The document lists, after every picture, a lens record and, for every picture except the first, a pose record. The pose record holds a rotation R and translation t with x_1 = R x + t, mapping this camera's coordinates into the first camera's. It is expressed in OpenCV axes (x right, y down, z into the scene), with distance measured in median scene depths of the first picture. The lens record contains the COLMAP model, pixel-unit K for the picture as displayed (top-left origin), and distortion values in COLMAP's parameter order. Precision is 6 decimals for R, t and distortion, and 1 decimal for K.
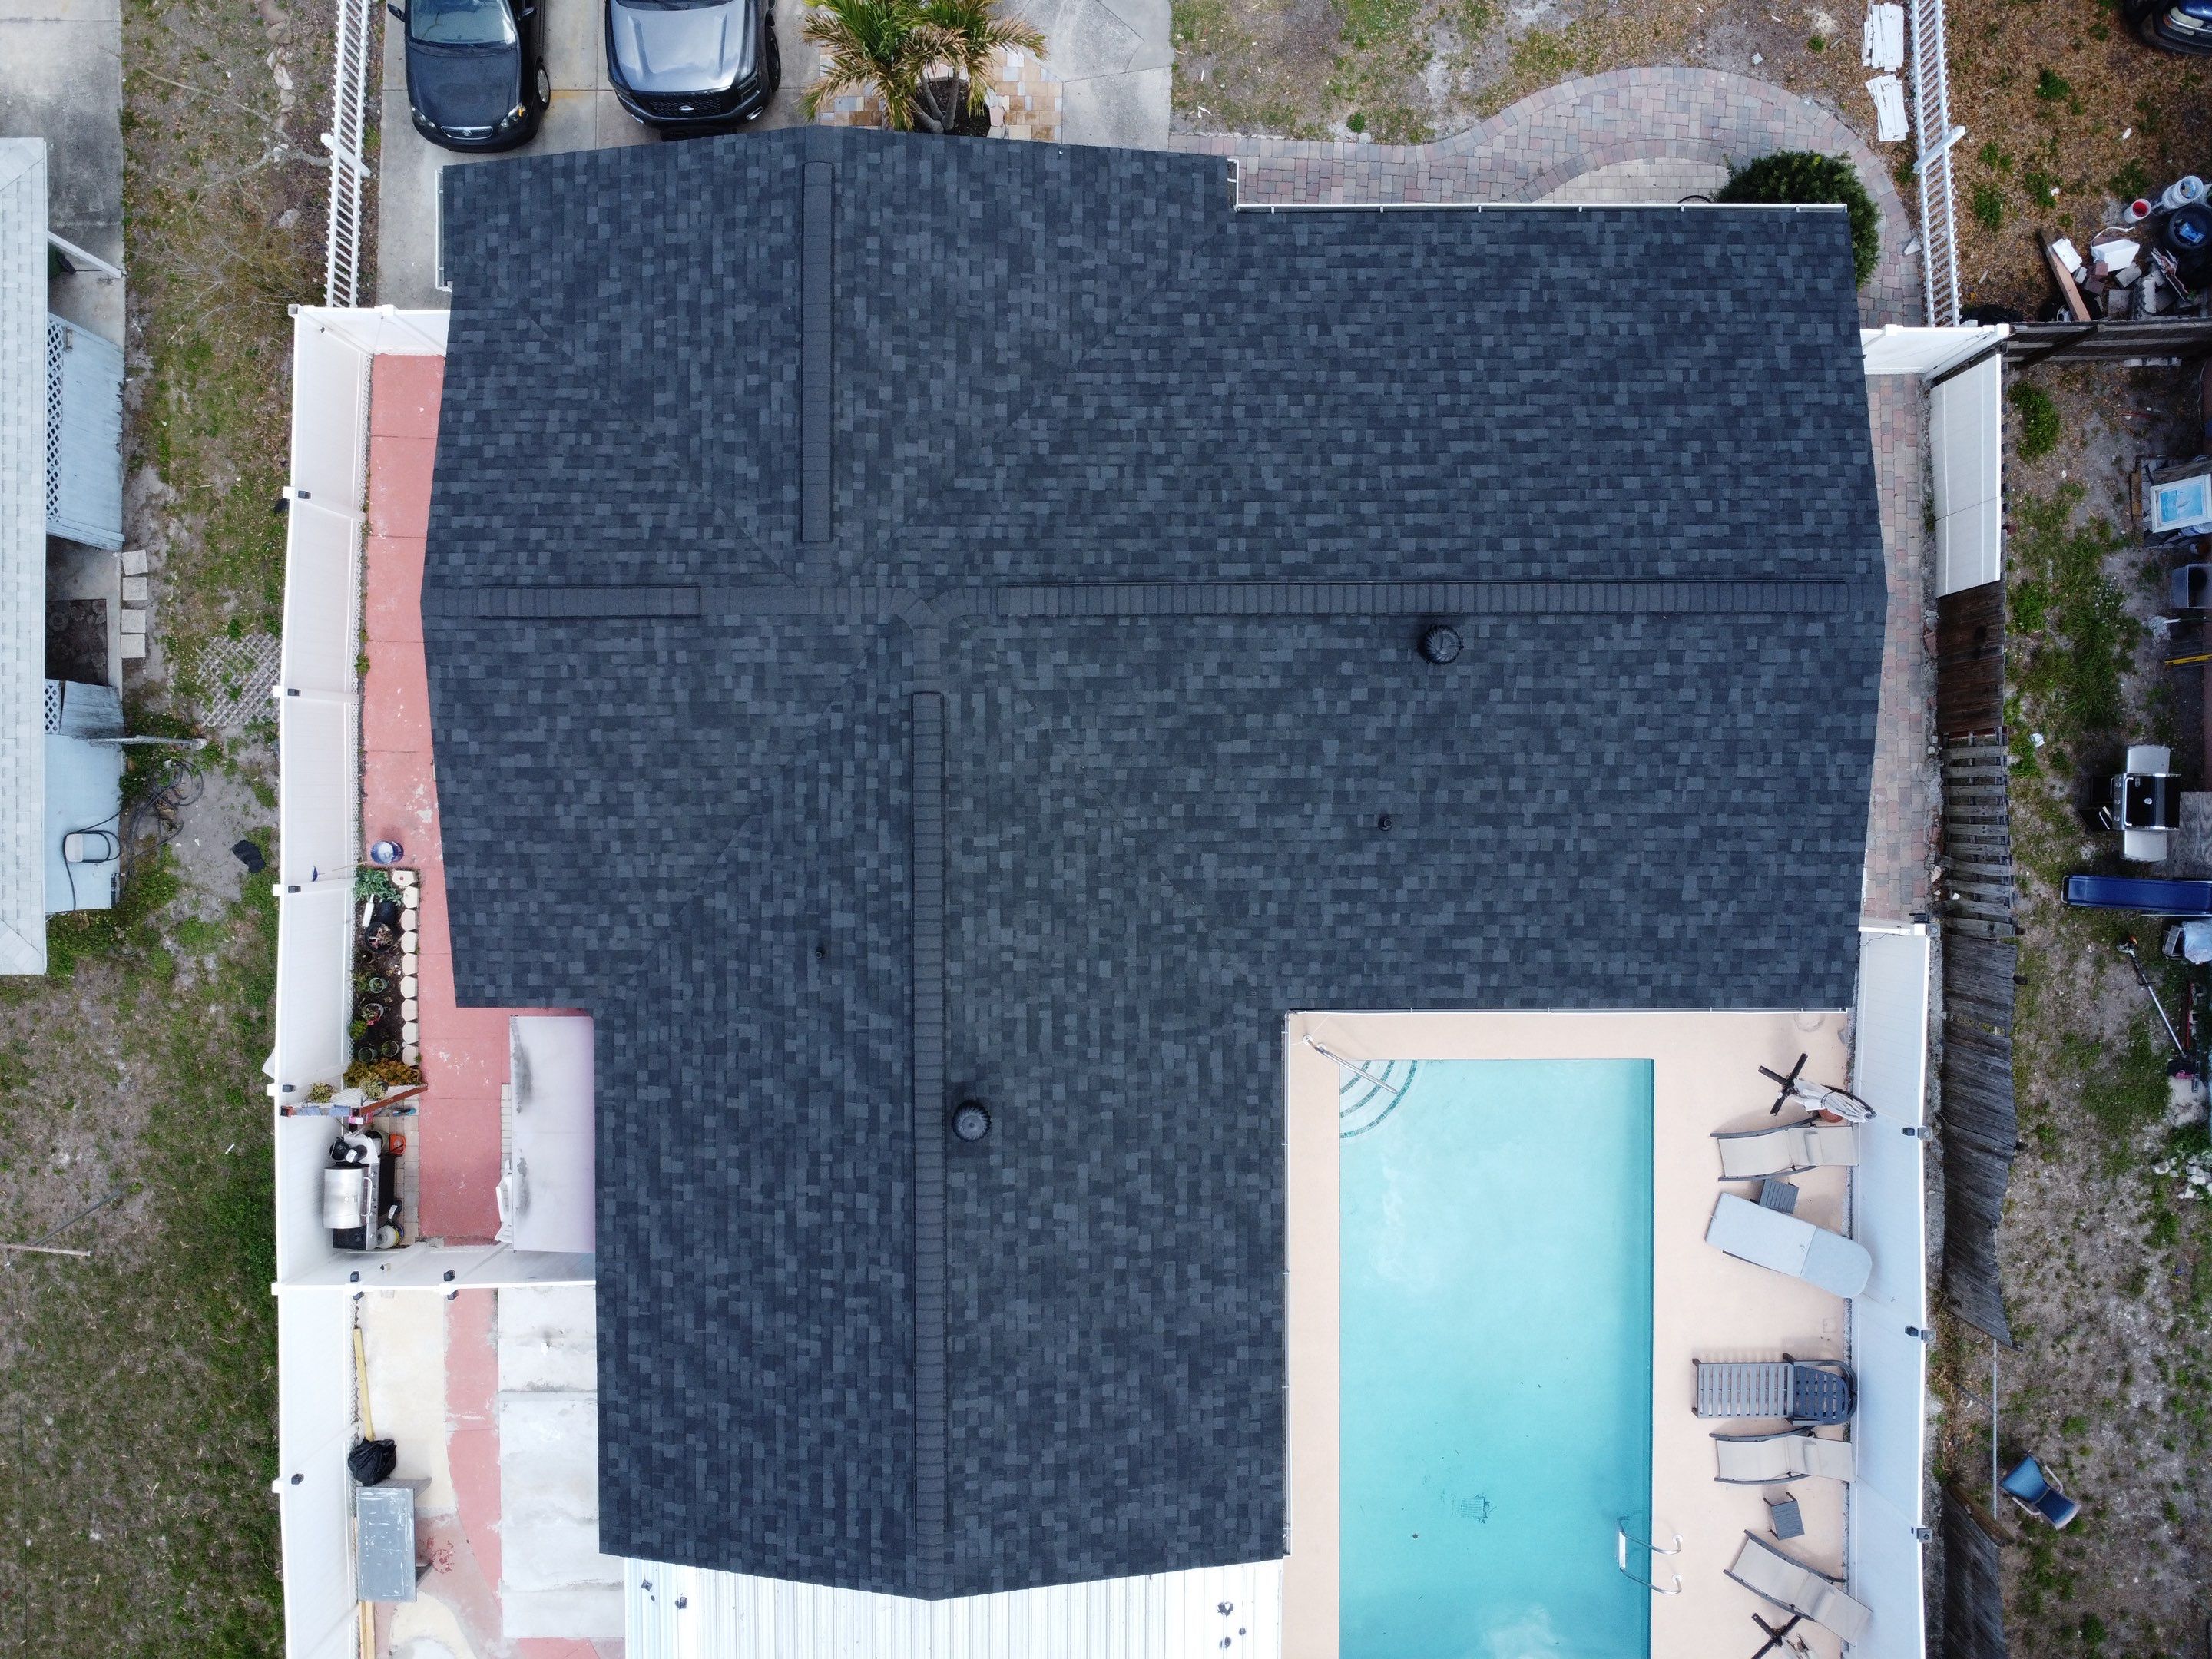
lens RADIAL K [[1610.7, 0, 1093.4], [0, 1610.7, 818.3], [0, 0, 1]] dist [-0.038094, 0.008651]
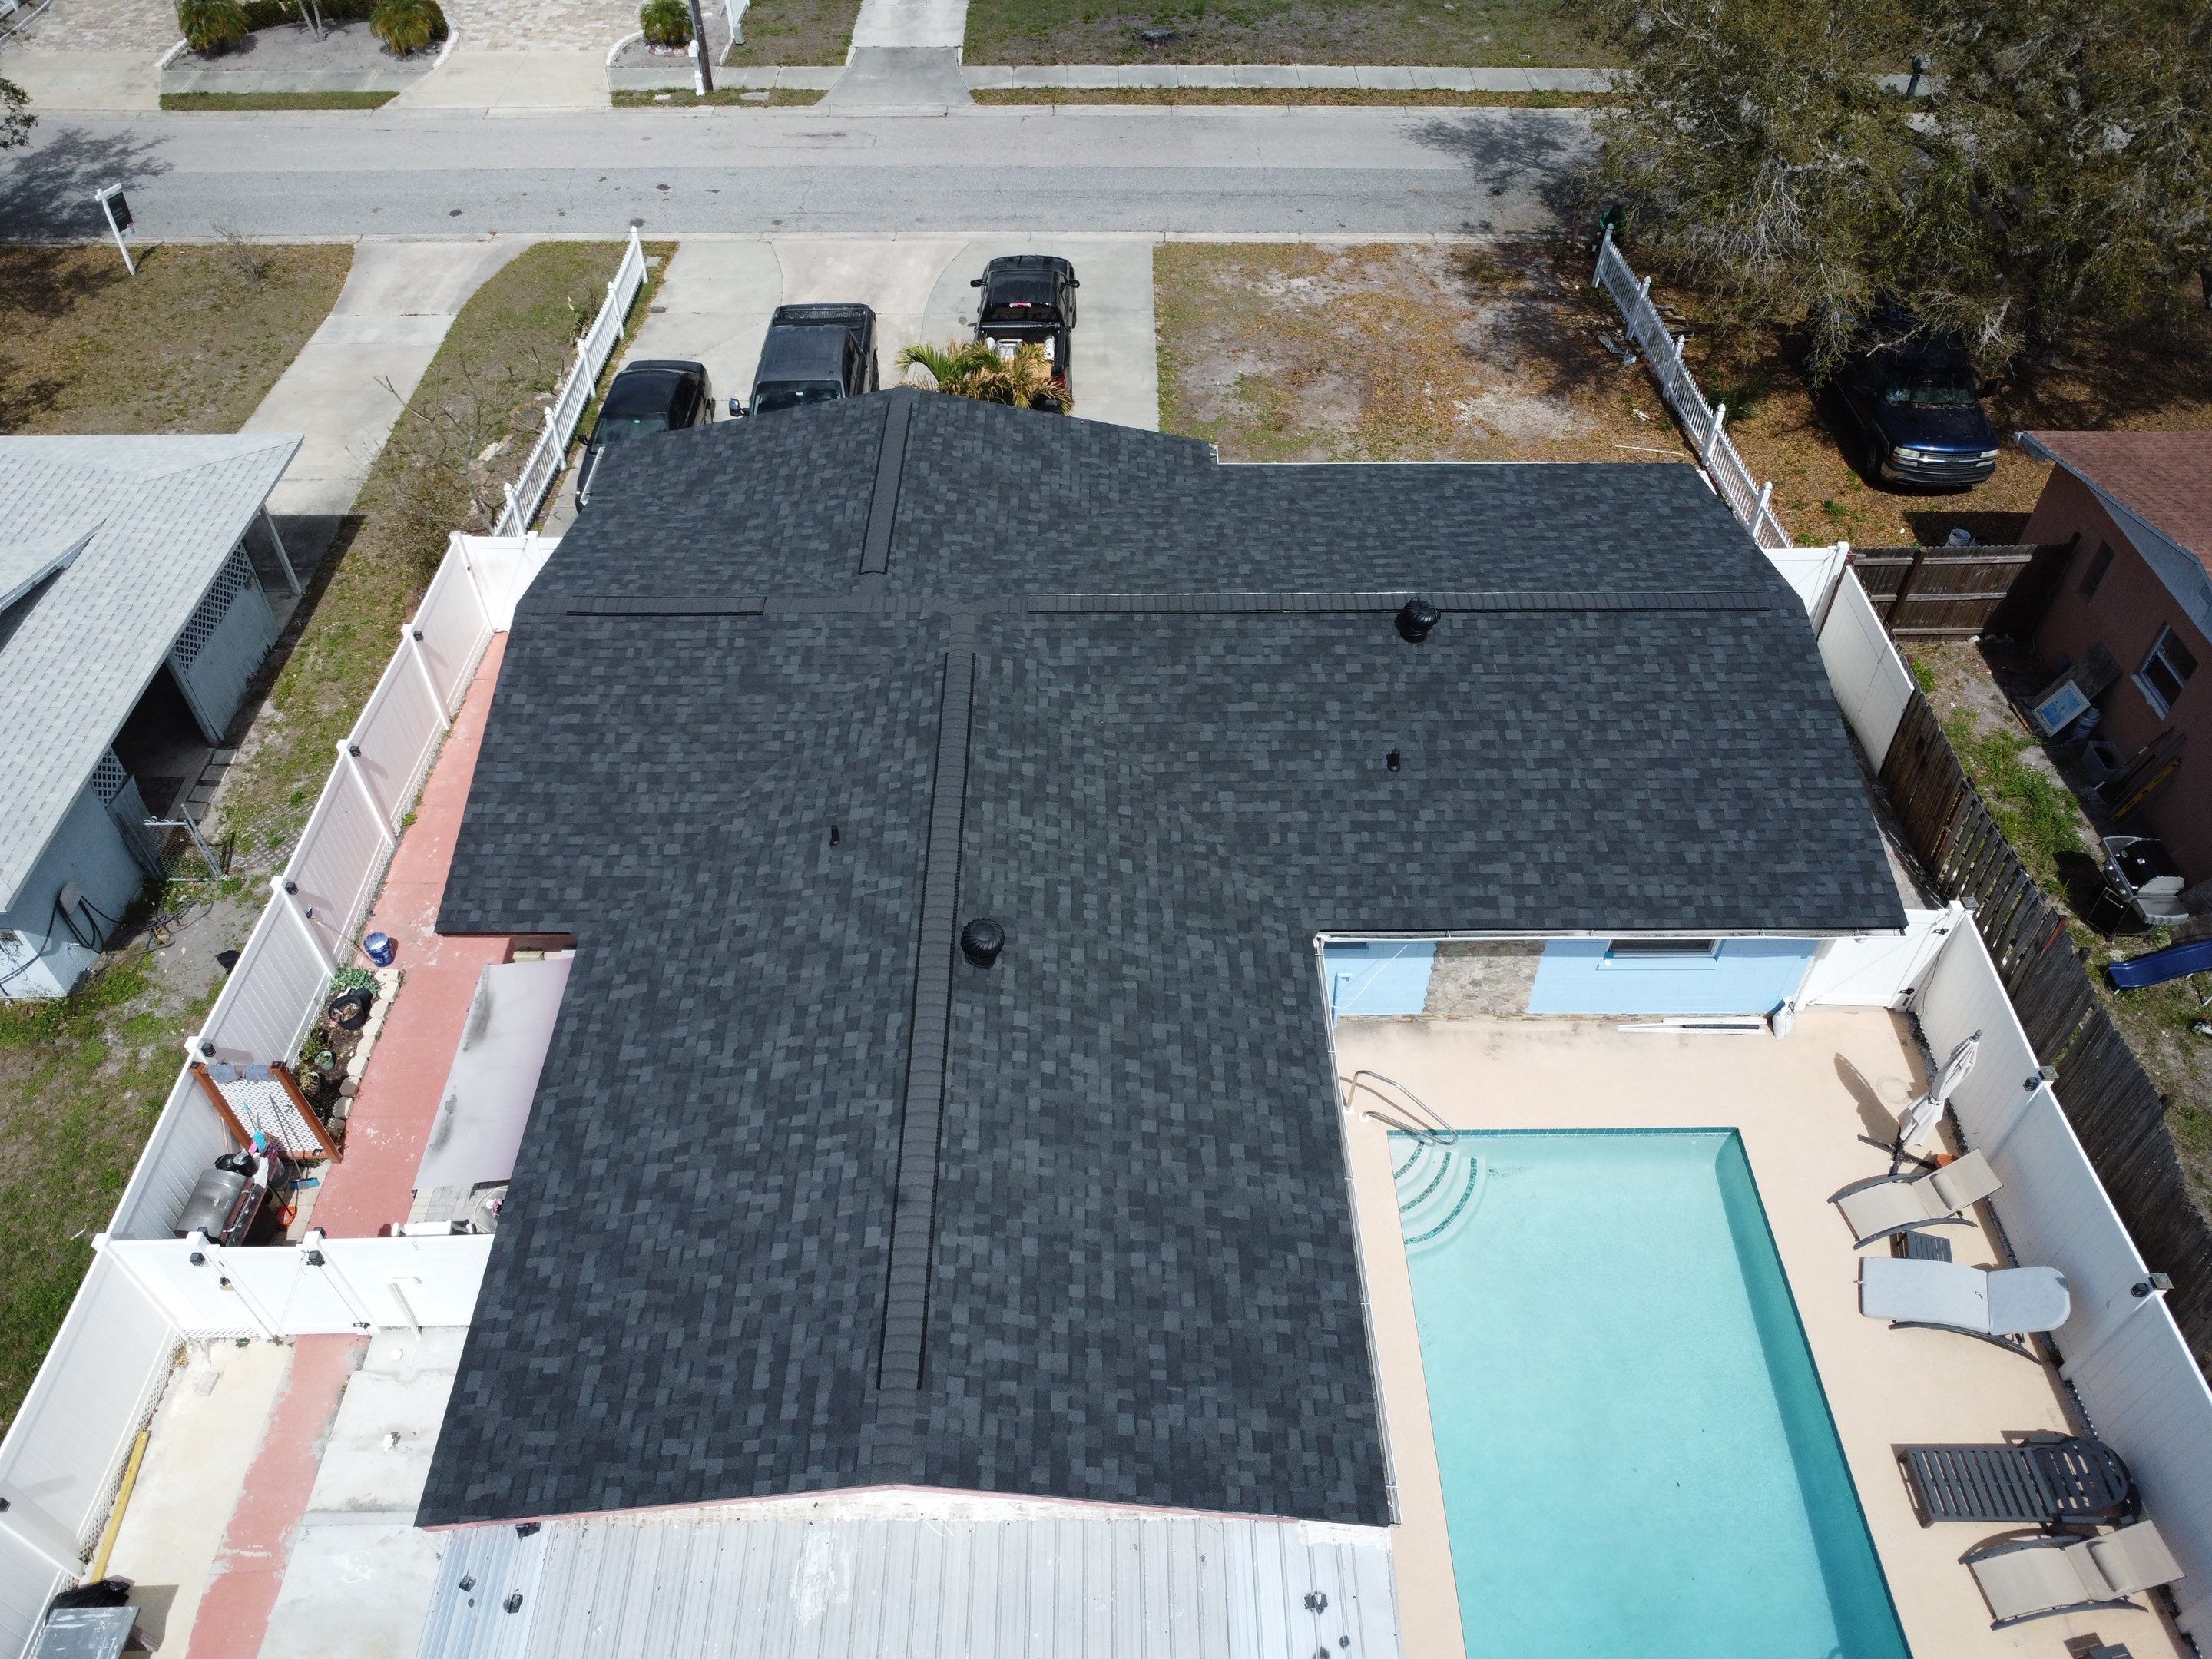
lens RADIAL K [[1610.7, 0, 1093.0], [0, 1610.7, 816.6], [0, 0, 1]] dist [-0.038094, 0.008651]
pose [[0.999905, 0.009065, 0.010367, -0.022652], [0.000888, 0.708790, -0.705419, 0.751574], [-0.013743, 0.705361, 0.708715, 0.289298]]
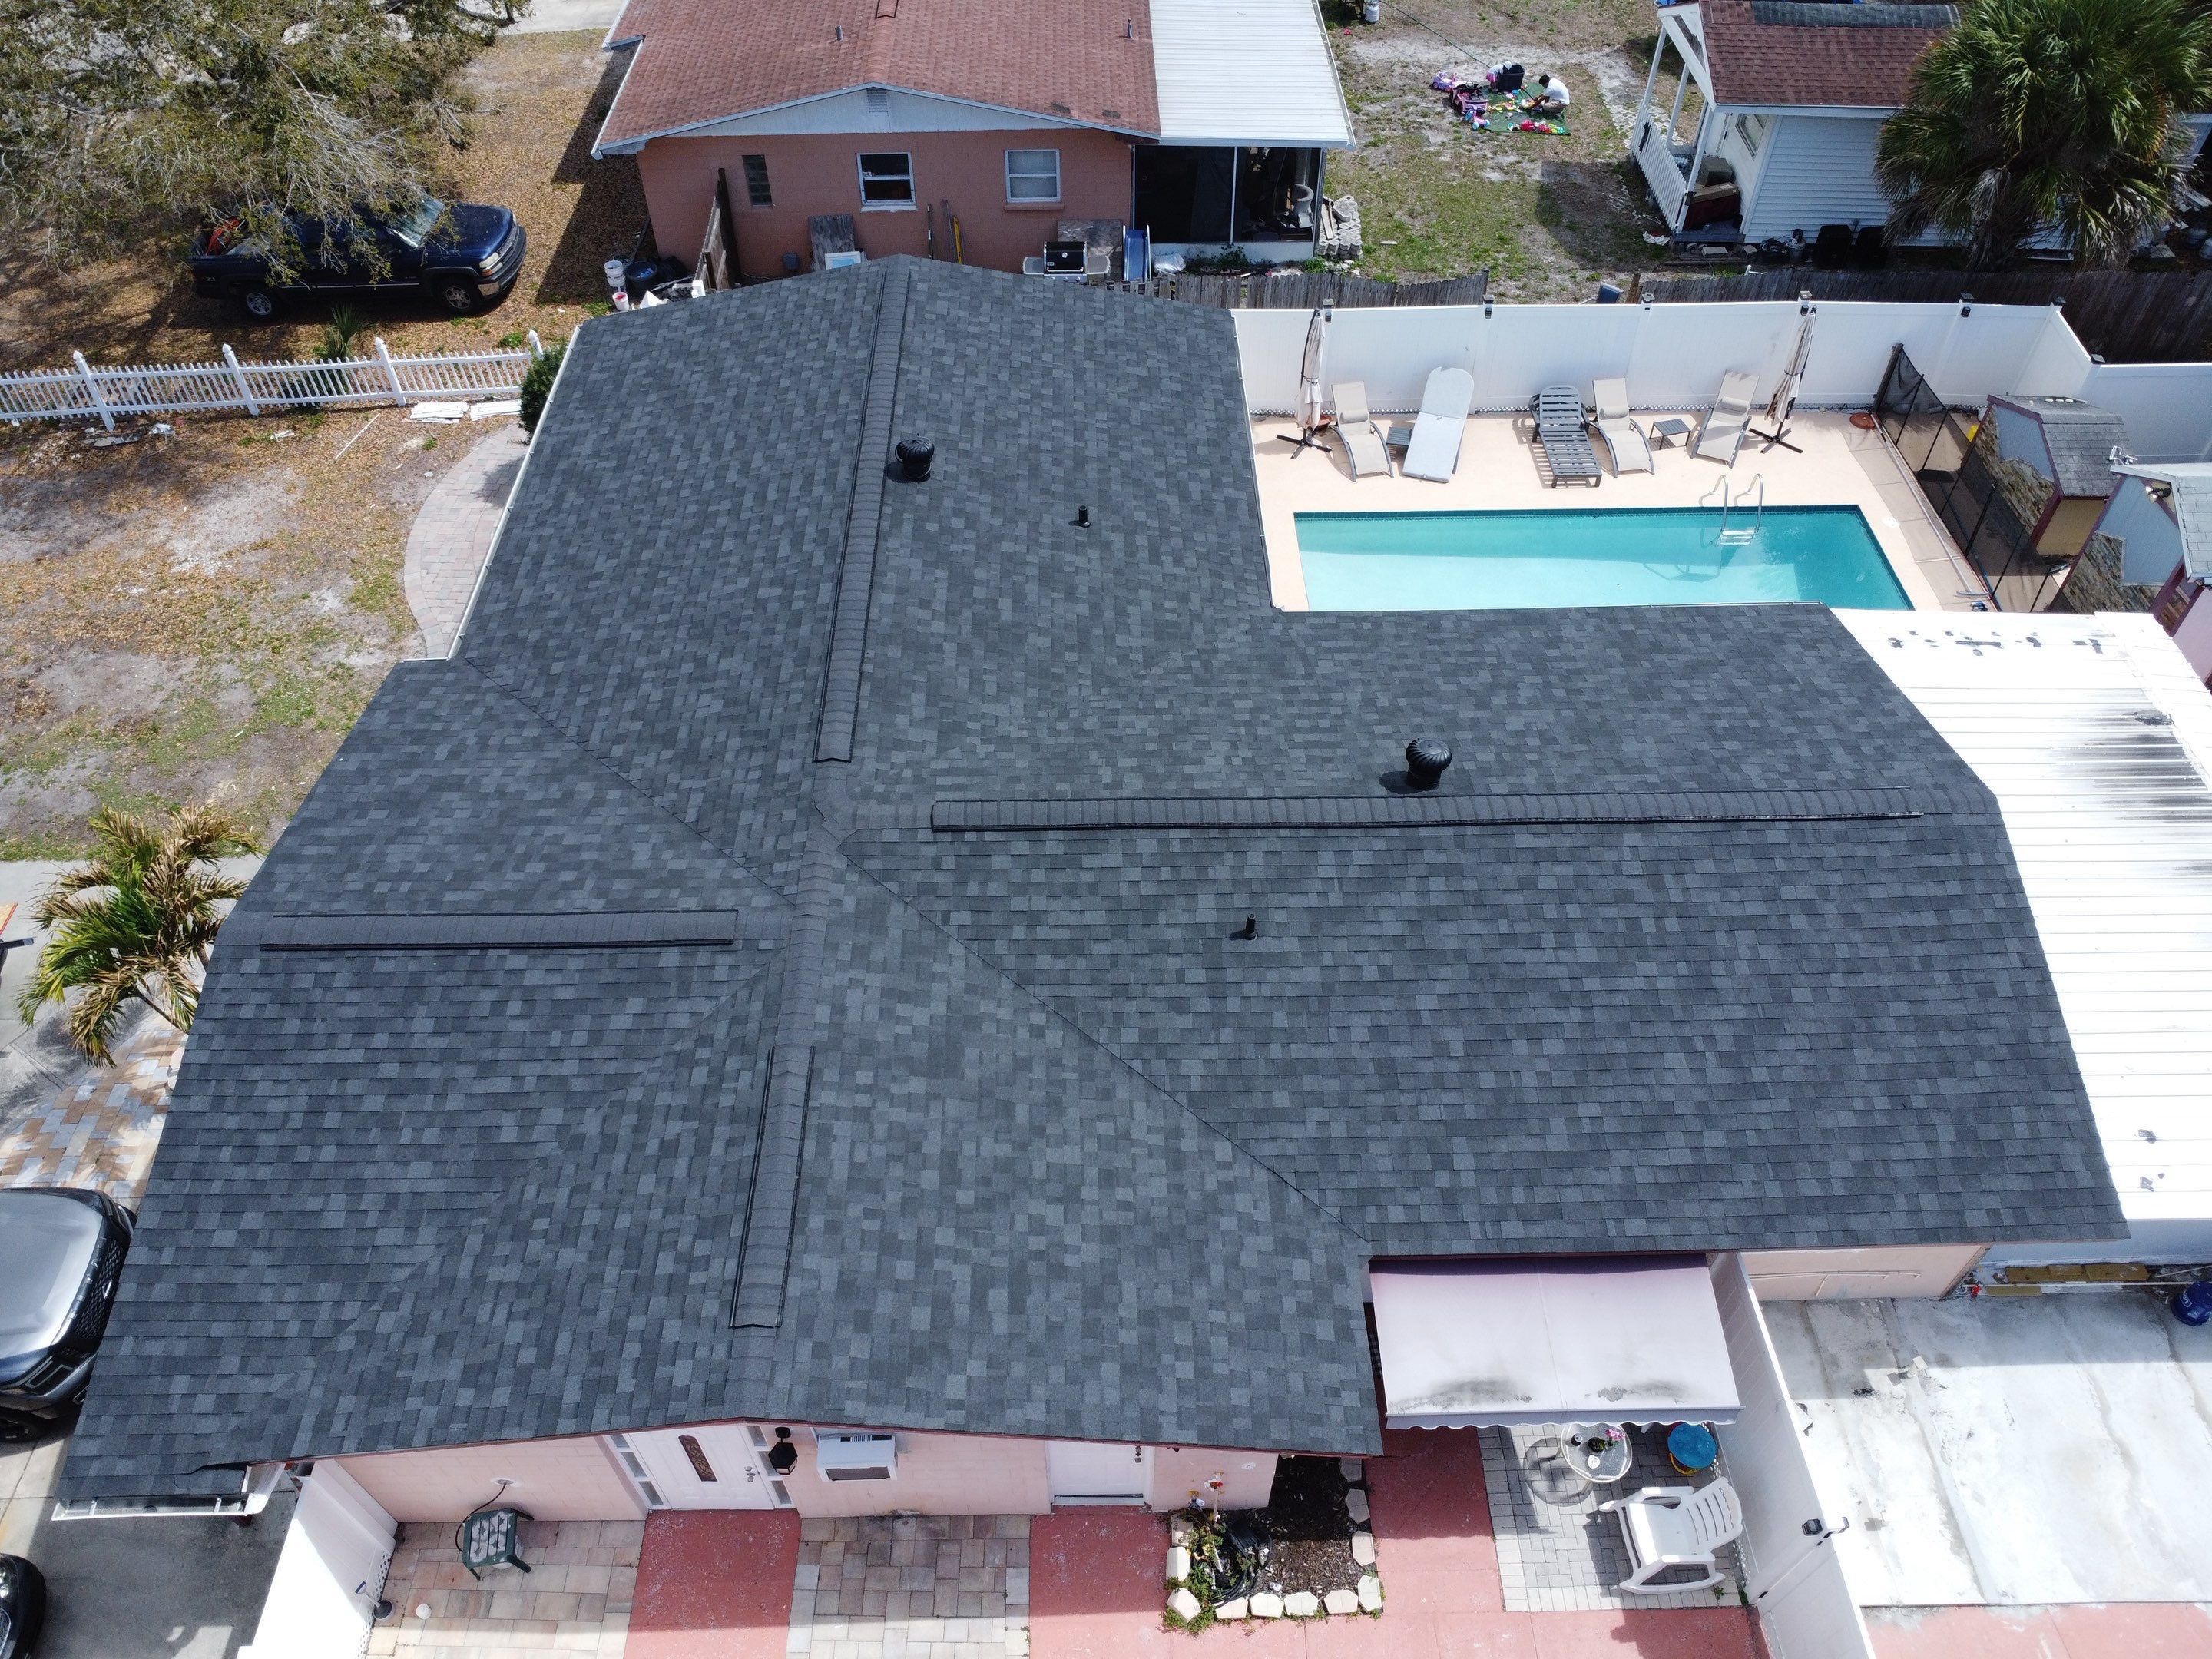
lens RADIAL K [[1610.7, 0, 1095.2], [0, 1610.7, 819.4], [0, 0, 1]] dist [-0.038094, 0.008651]
pose [[-0.011911, -0.728560, 0.684879, -0.665339], [0.999903, -0.013648, 0.002871, 0.005201], [0.007255, 0.684846, 0.728651, 0.370799]]
